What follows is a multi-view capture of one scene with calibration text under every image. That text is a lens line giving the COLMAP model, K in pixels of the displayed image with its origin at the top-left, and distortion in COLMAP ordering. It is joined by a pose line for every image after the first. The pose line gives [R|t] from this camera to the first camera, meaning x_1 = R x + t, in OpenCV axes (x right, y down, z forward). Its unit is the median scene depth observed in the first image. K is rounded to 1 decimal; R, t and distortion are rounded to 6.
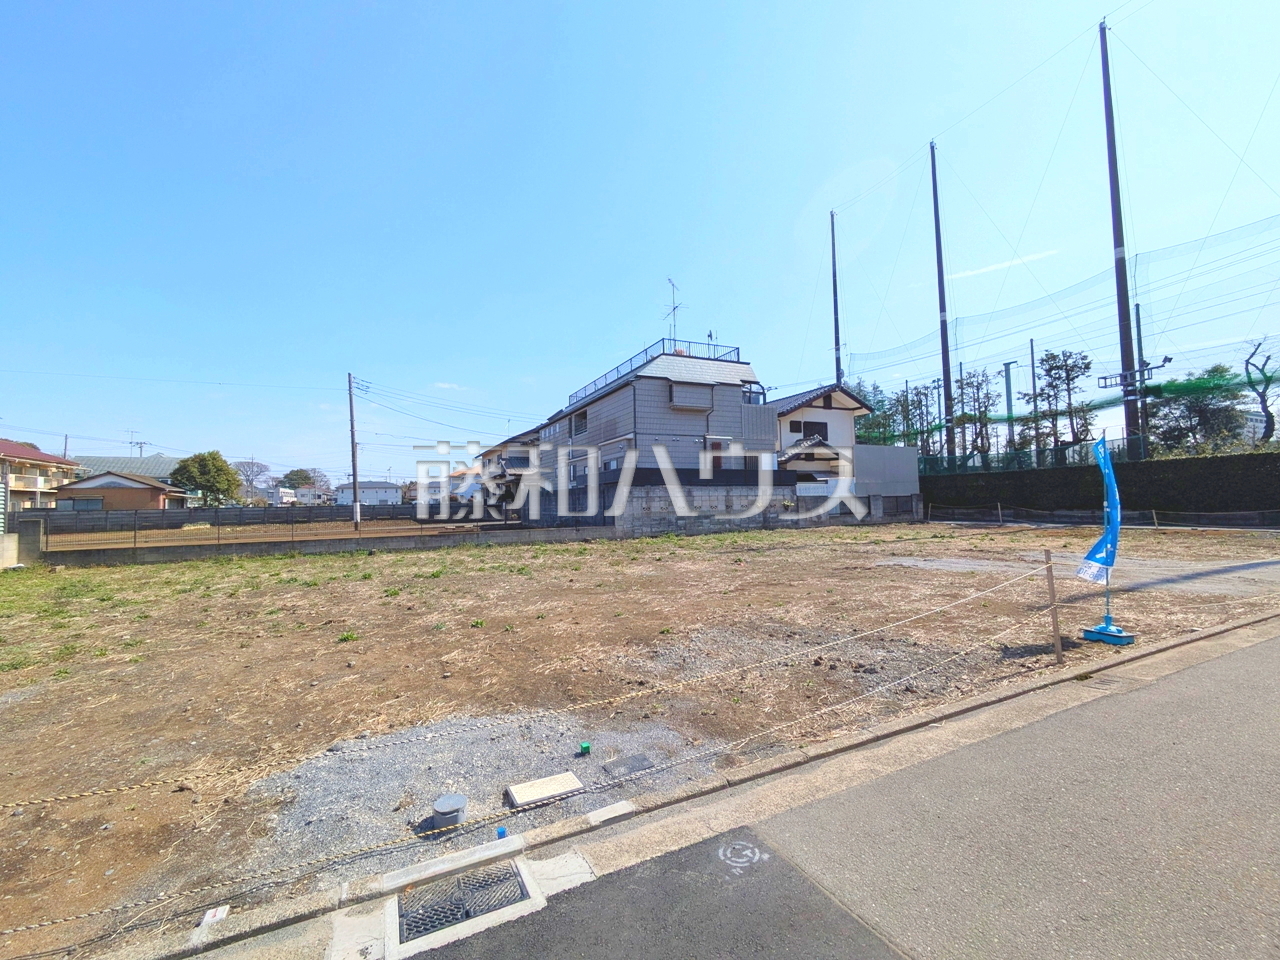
lens RADIAL K [[532.5, 0, 639.0], [0, 532.5, 476.1], [0, 0, 1]] dist [-0.000649, 0.001128]
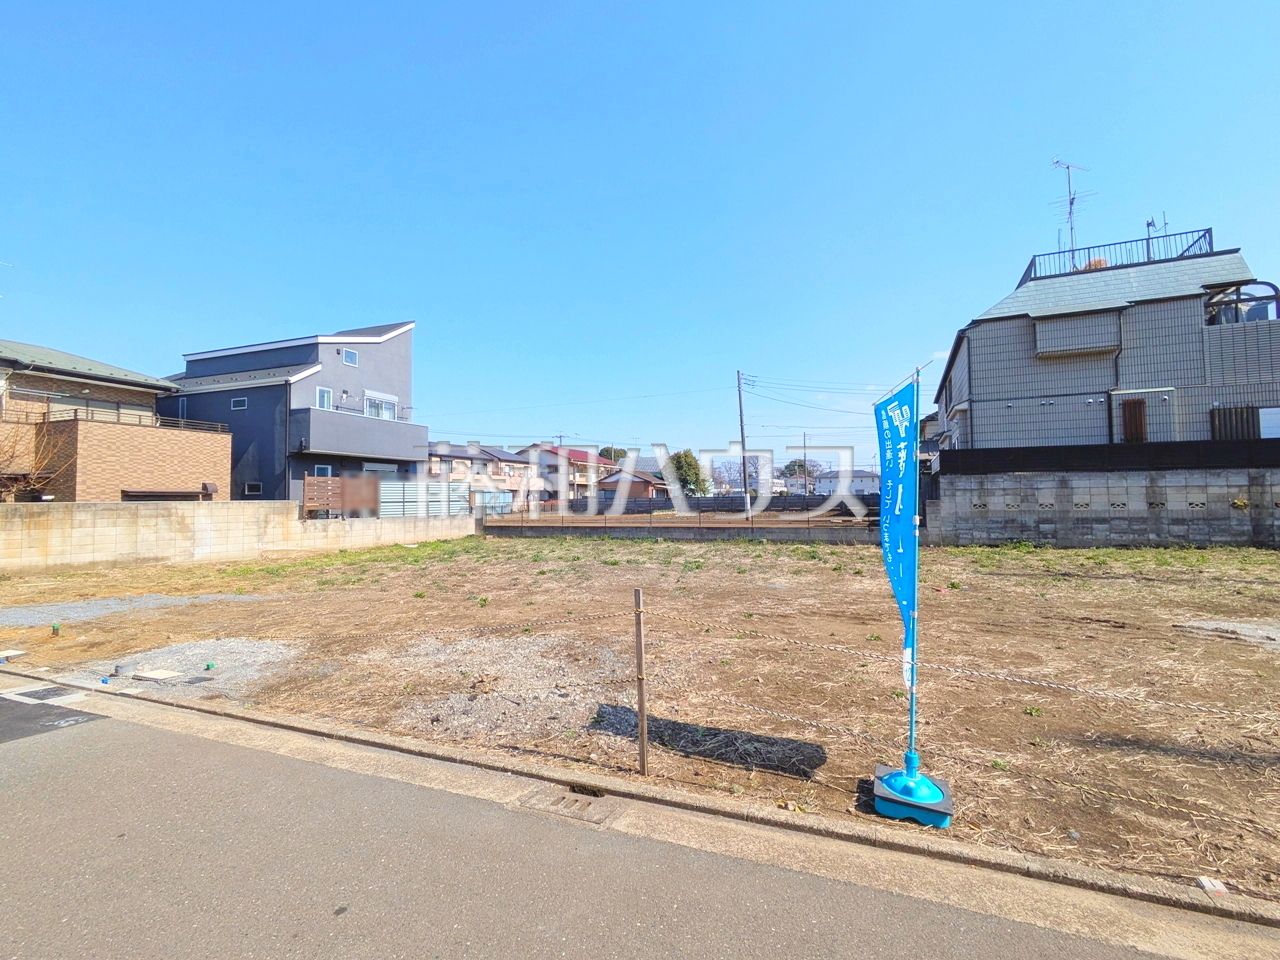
lens RADIAL K [[589.5, 0, 637.1], [0, 589.5, 471.3], [0, 0, 1]] dist [-0.000476, 0.001663]
pose [[0.653428, -0.024441, -0.756594, 0.274046], [0.035640, 0.999364, -0.001503, -0.000244], [0.756149, -0.025983, 0.653883, 0.114626]]
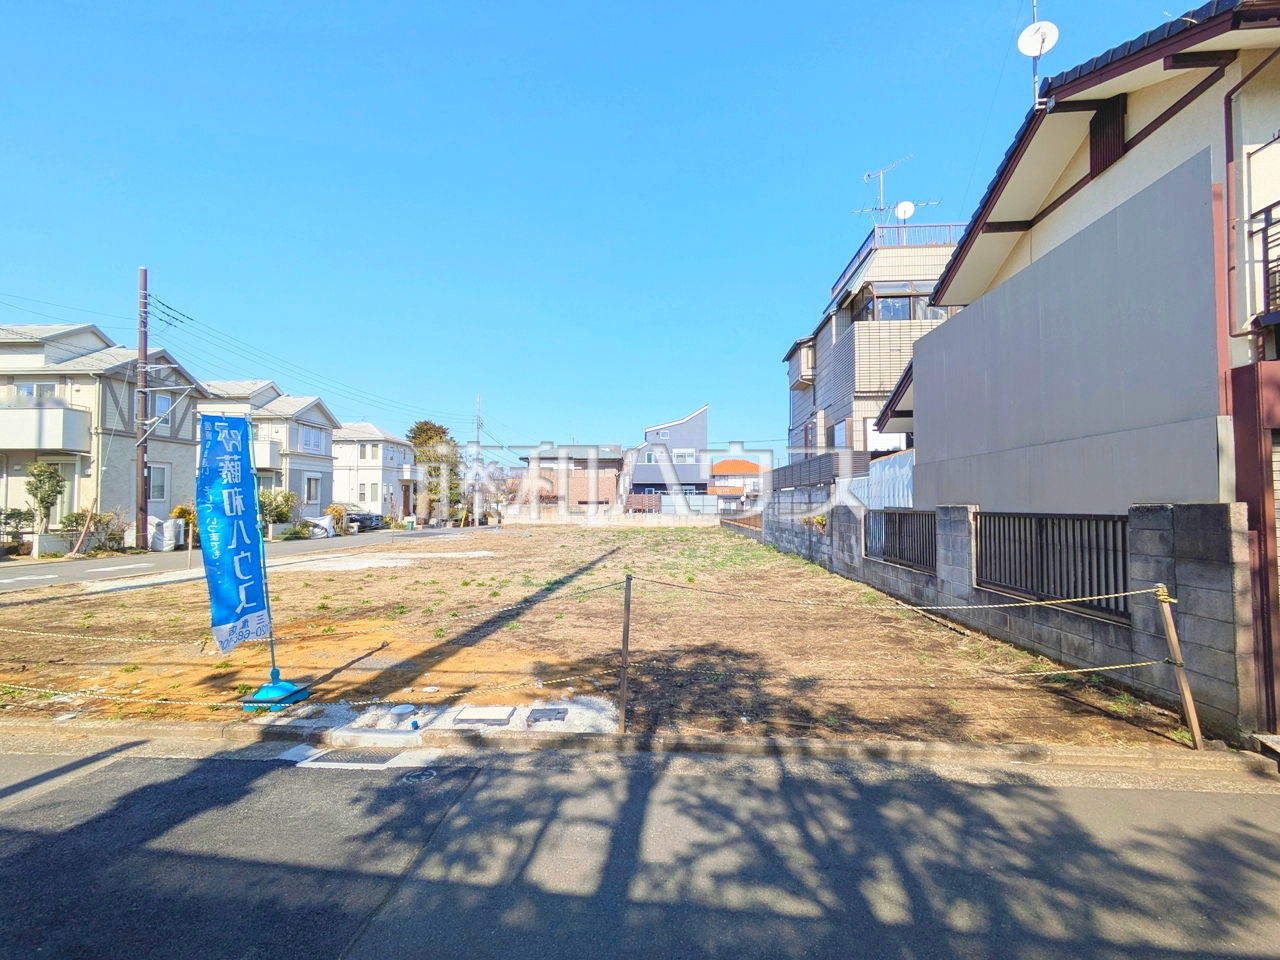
lens RADIAL K [[552.7, 0, 640.2], [0, 552.7, 489.7], [0, 0, 1]] dist [-0.000390, 0.001384]
pose [[-0.487073, -0.002582, -0.873358, 0.834640], [0.052434, 0.998105, -0.032193, 0.030856], [0.871786, -0.061474, -0.486015, 1.109540]]
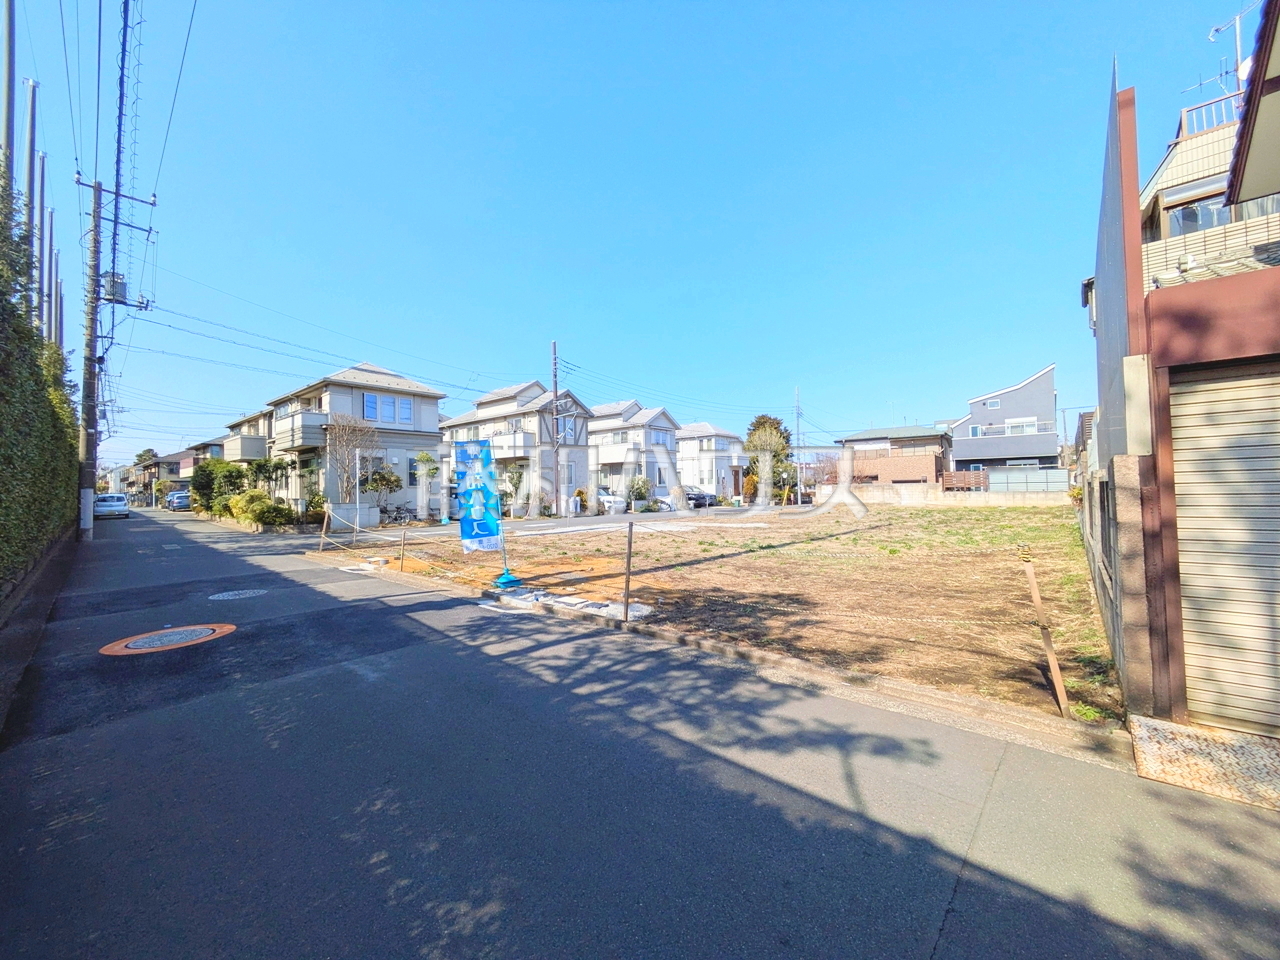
lens RADIAL K [[504.2, 0, 634.4], [0, 504.2, 479.4], [0, 0, 1]] dist [-0.009168, 0.003638]
pose [[-0.921852, 0.026731, -0.386620, 0.779968], [0.052644, 0.997009, -0.056590, 0.044414], [0.383950, -0.072520, -0.920501, 1.242293]]
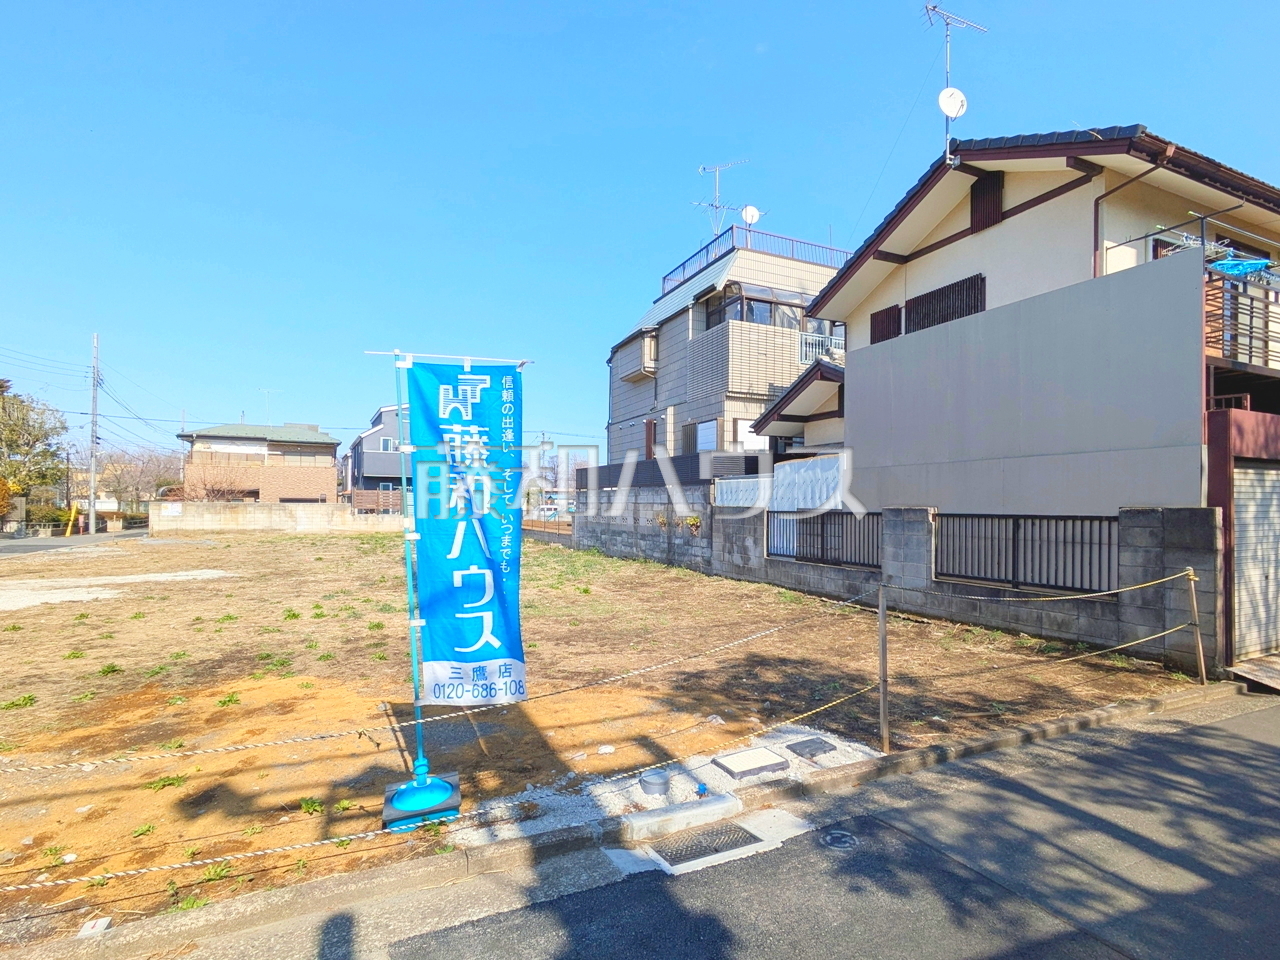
lens RADIAL K [[625.8, 0, 648.5], [0, 625.8, 503.2], [0, 0, 1]] dist [0.001641, 0.000768]
pose [[-0.005515, 0.017423, -0.999833, 0.865536], [0.041698, 0.998983, 0.017178, 0.023218], [0.999115, -0.041597, -0.006236, 0.961663]]
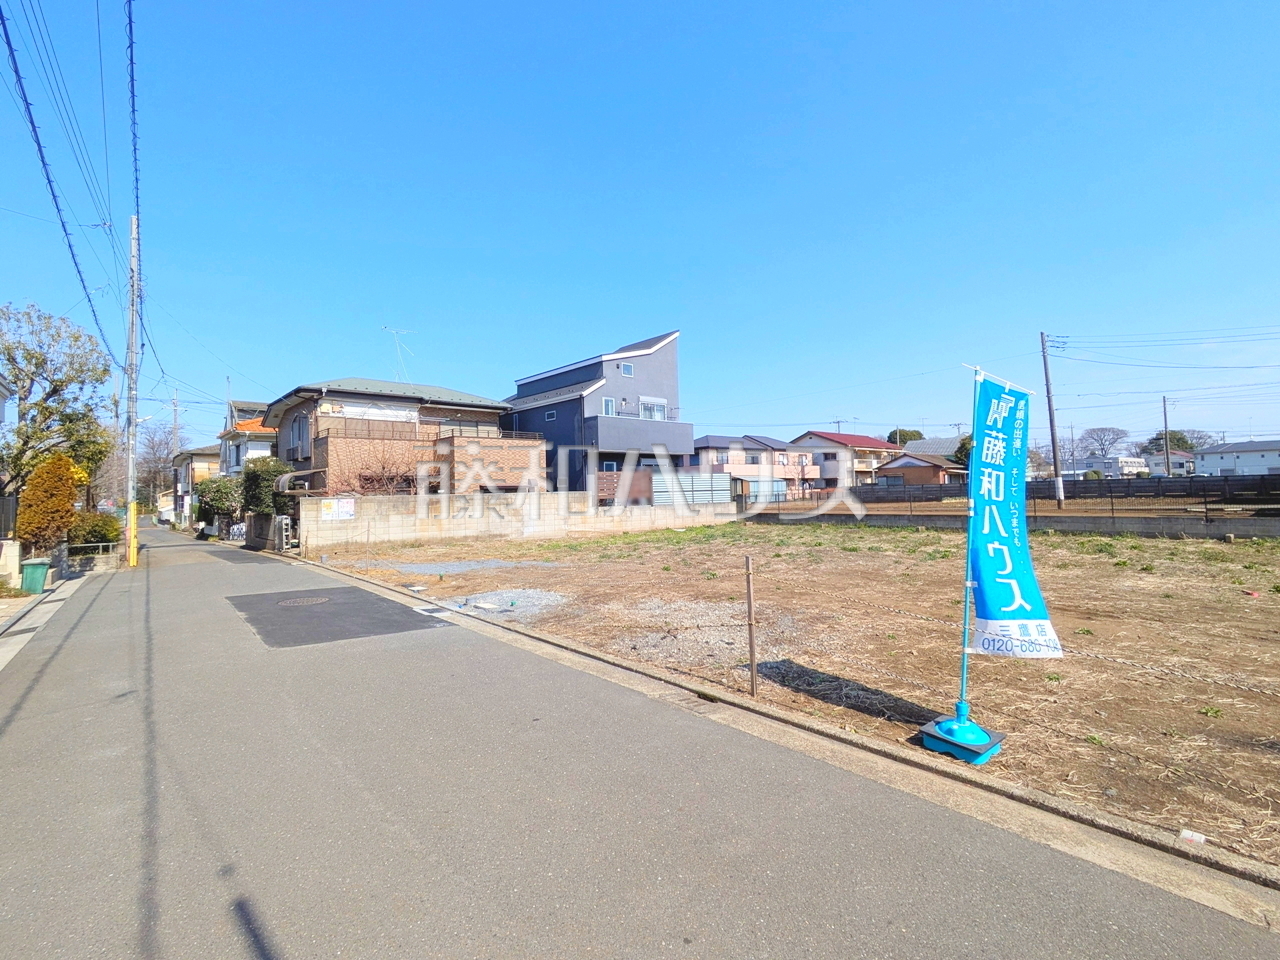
lens RADIAL K [[589.5, 0, 637.1], [0, 589.5, 471.3], [0, 0, 1]] dist [-0.000476, 0.001663]
pose [[0.234728, -0.022230, -0.971807, 0.342199], [0.066711, 0.997750, -0.006711, -0.000093], [0.969769, -0.063255, 0.235682, 0.131075]]
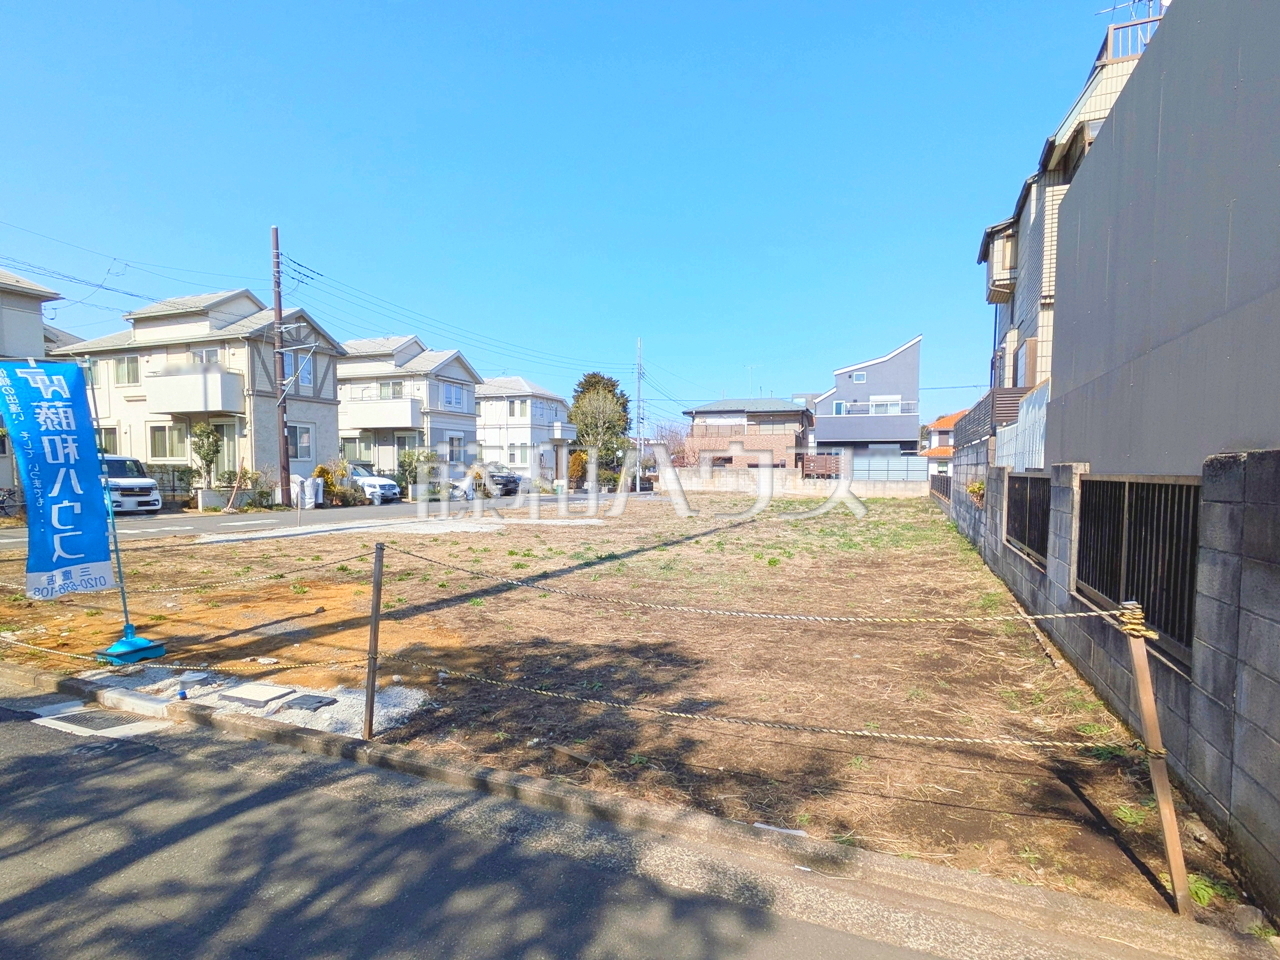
lens RADIAL K [[657.7, 0, 646.0], [0, 657.7, 508.6], [0, 0, 1]] dist [-0.001105, 0.001486]
pose [[-0.743897, 0.055860, -0.665955, 0.747611], [0.039981, 0.998436, 0.039088, 0.039223], [0.667097, 0.002452, -0.744967, 1.182010]]
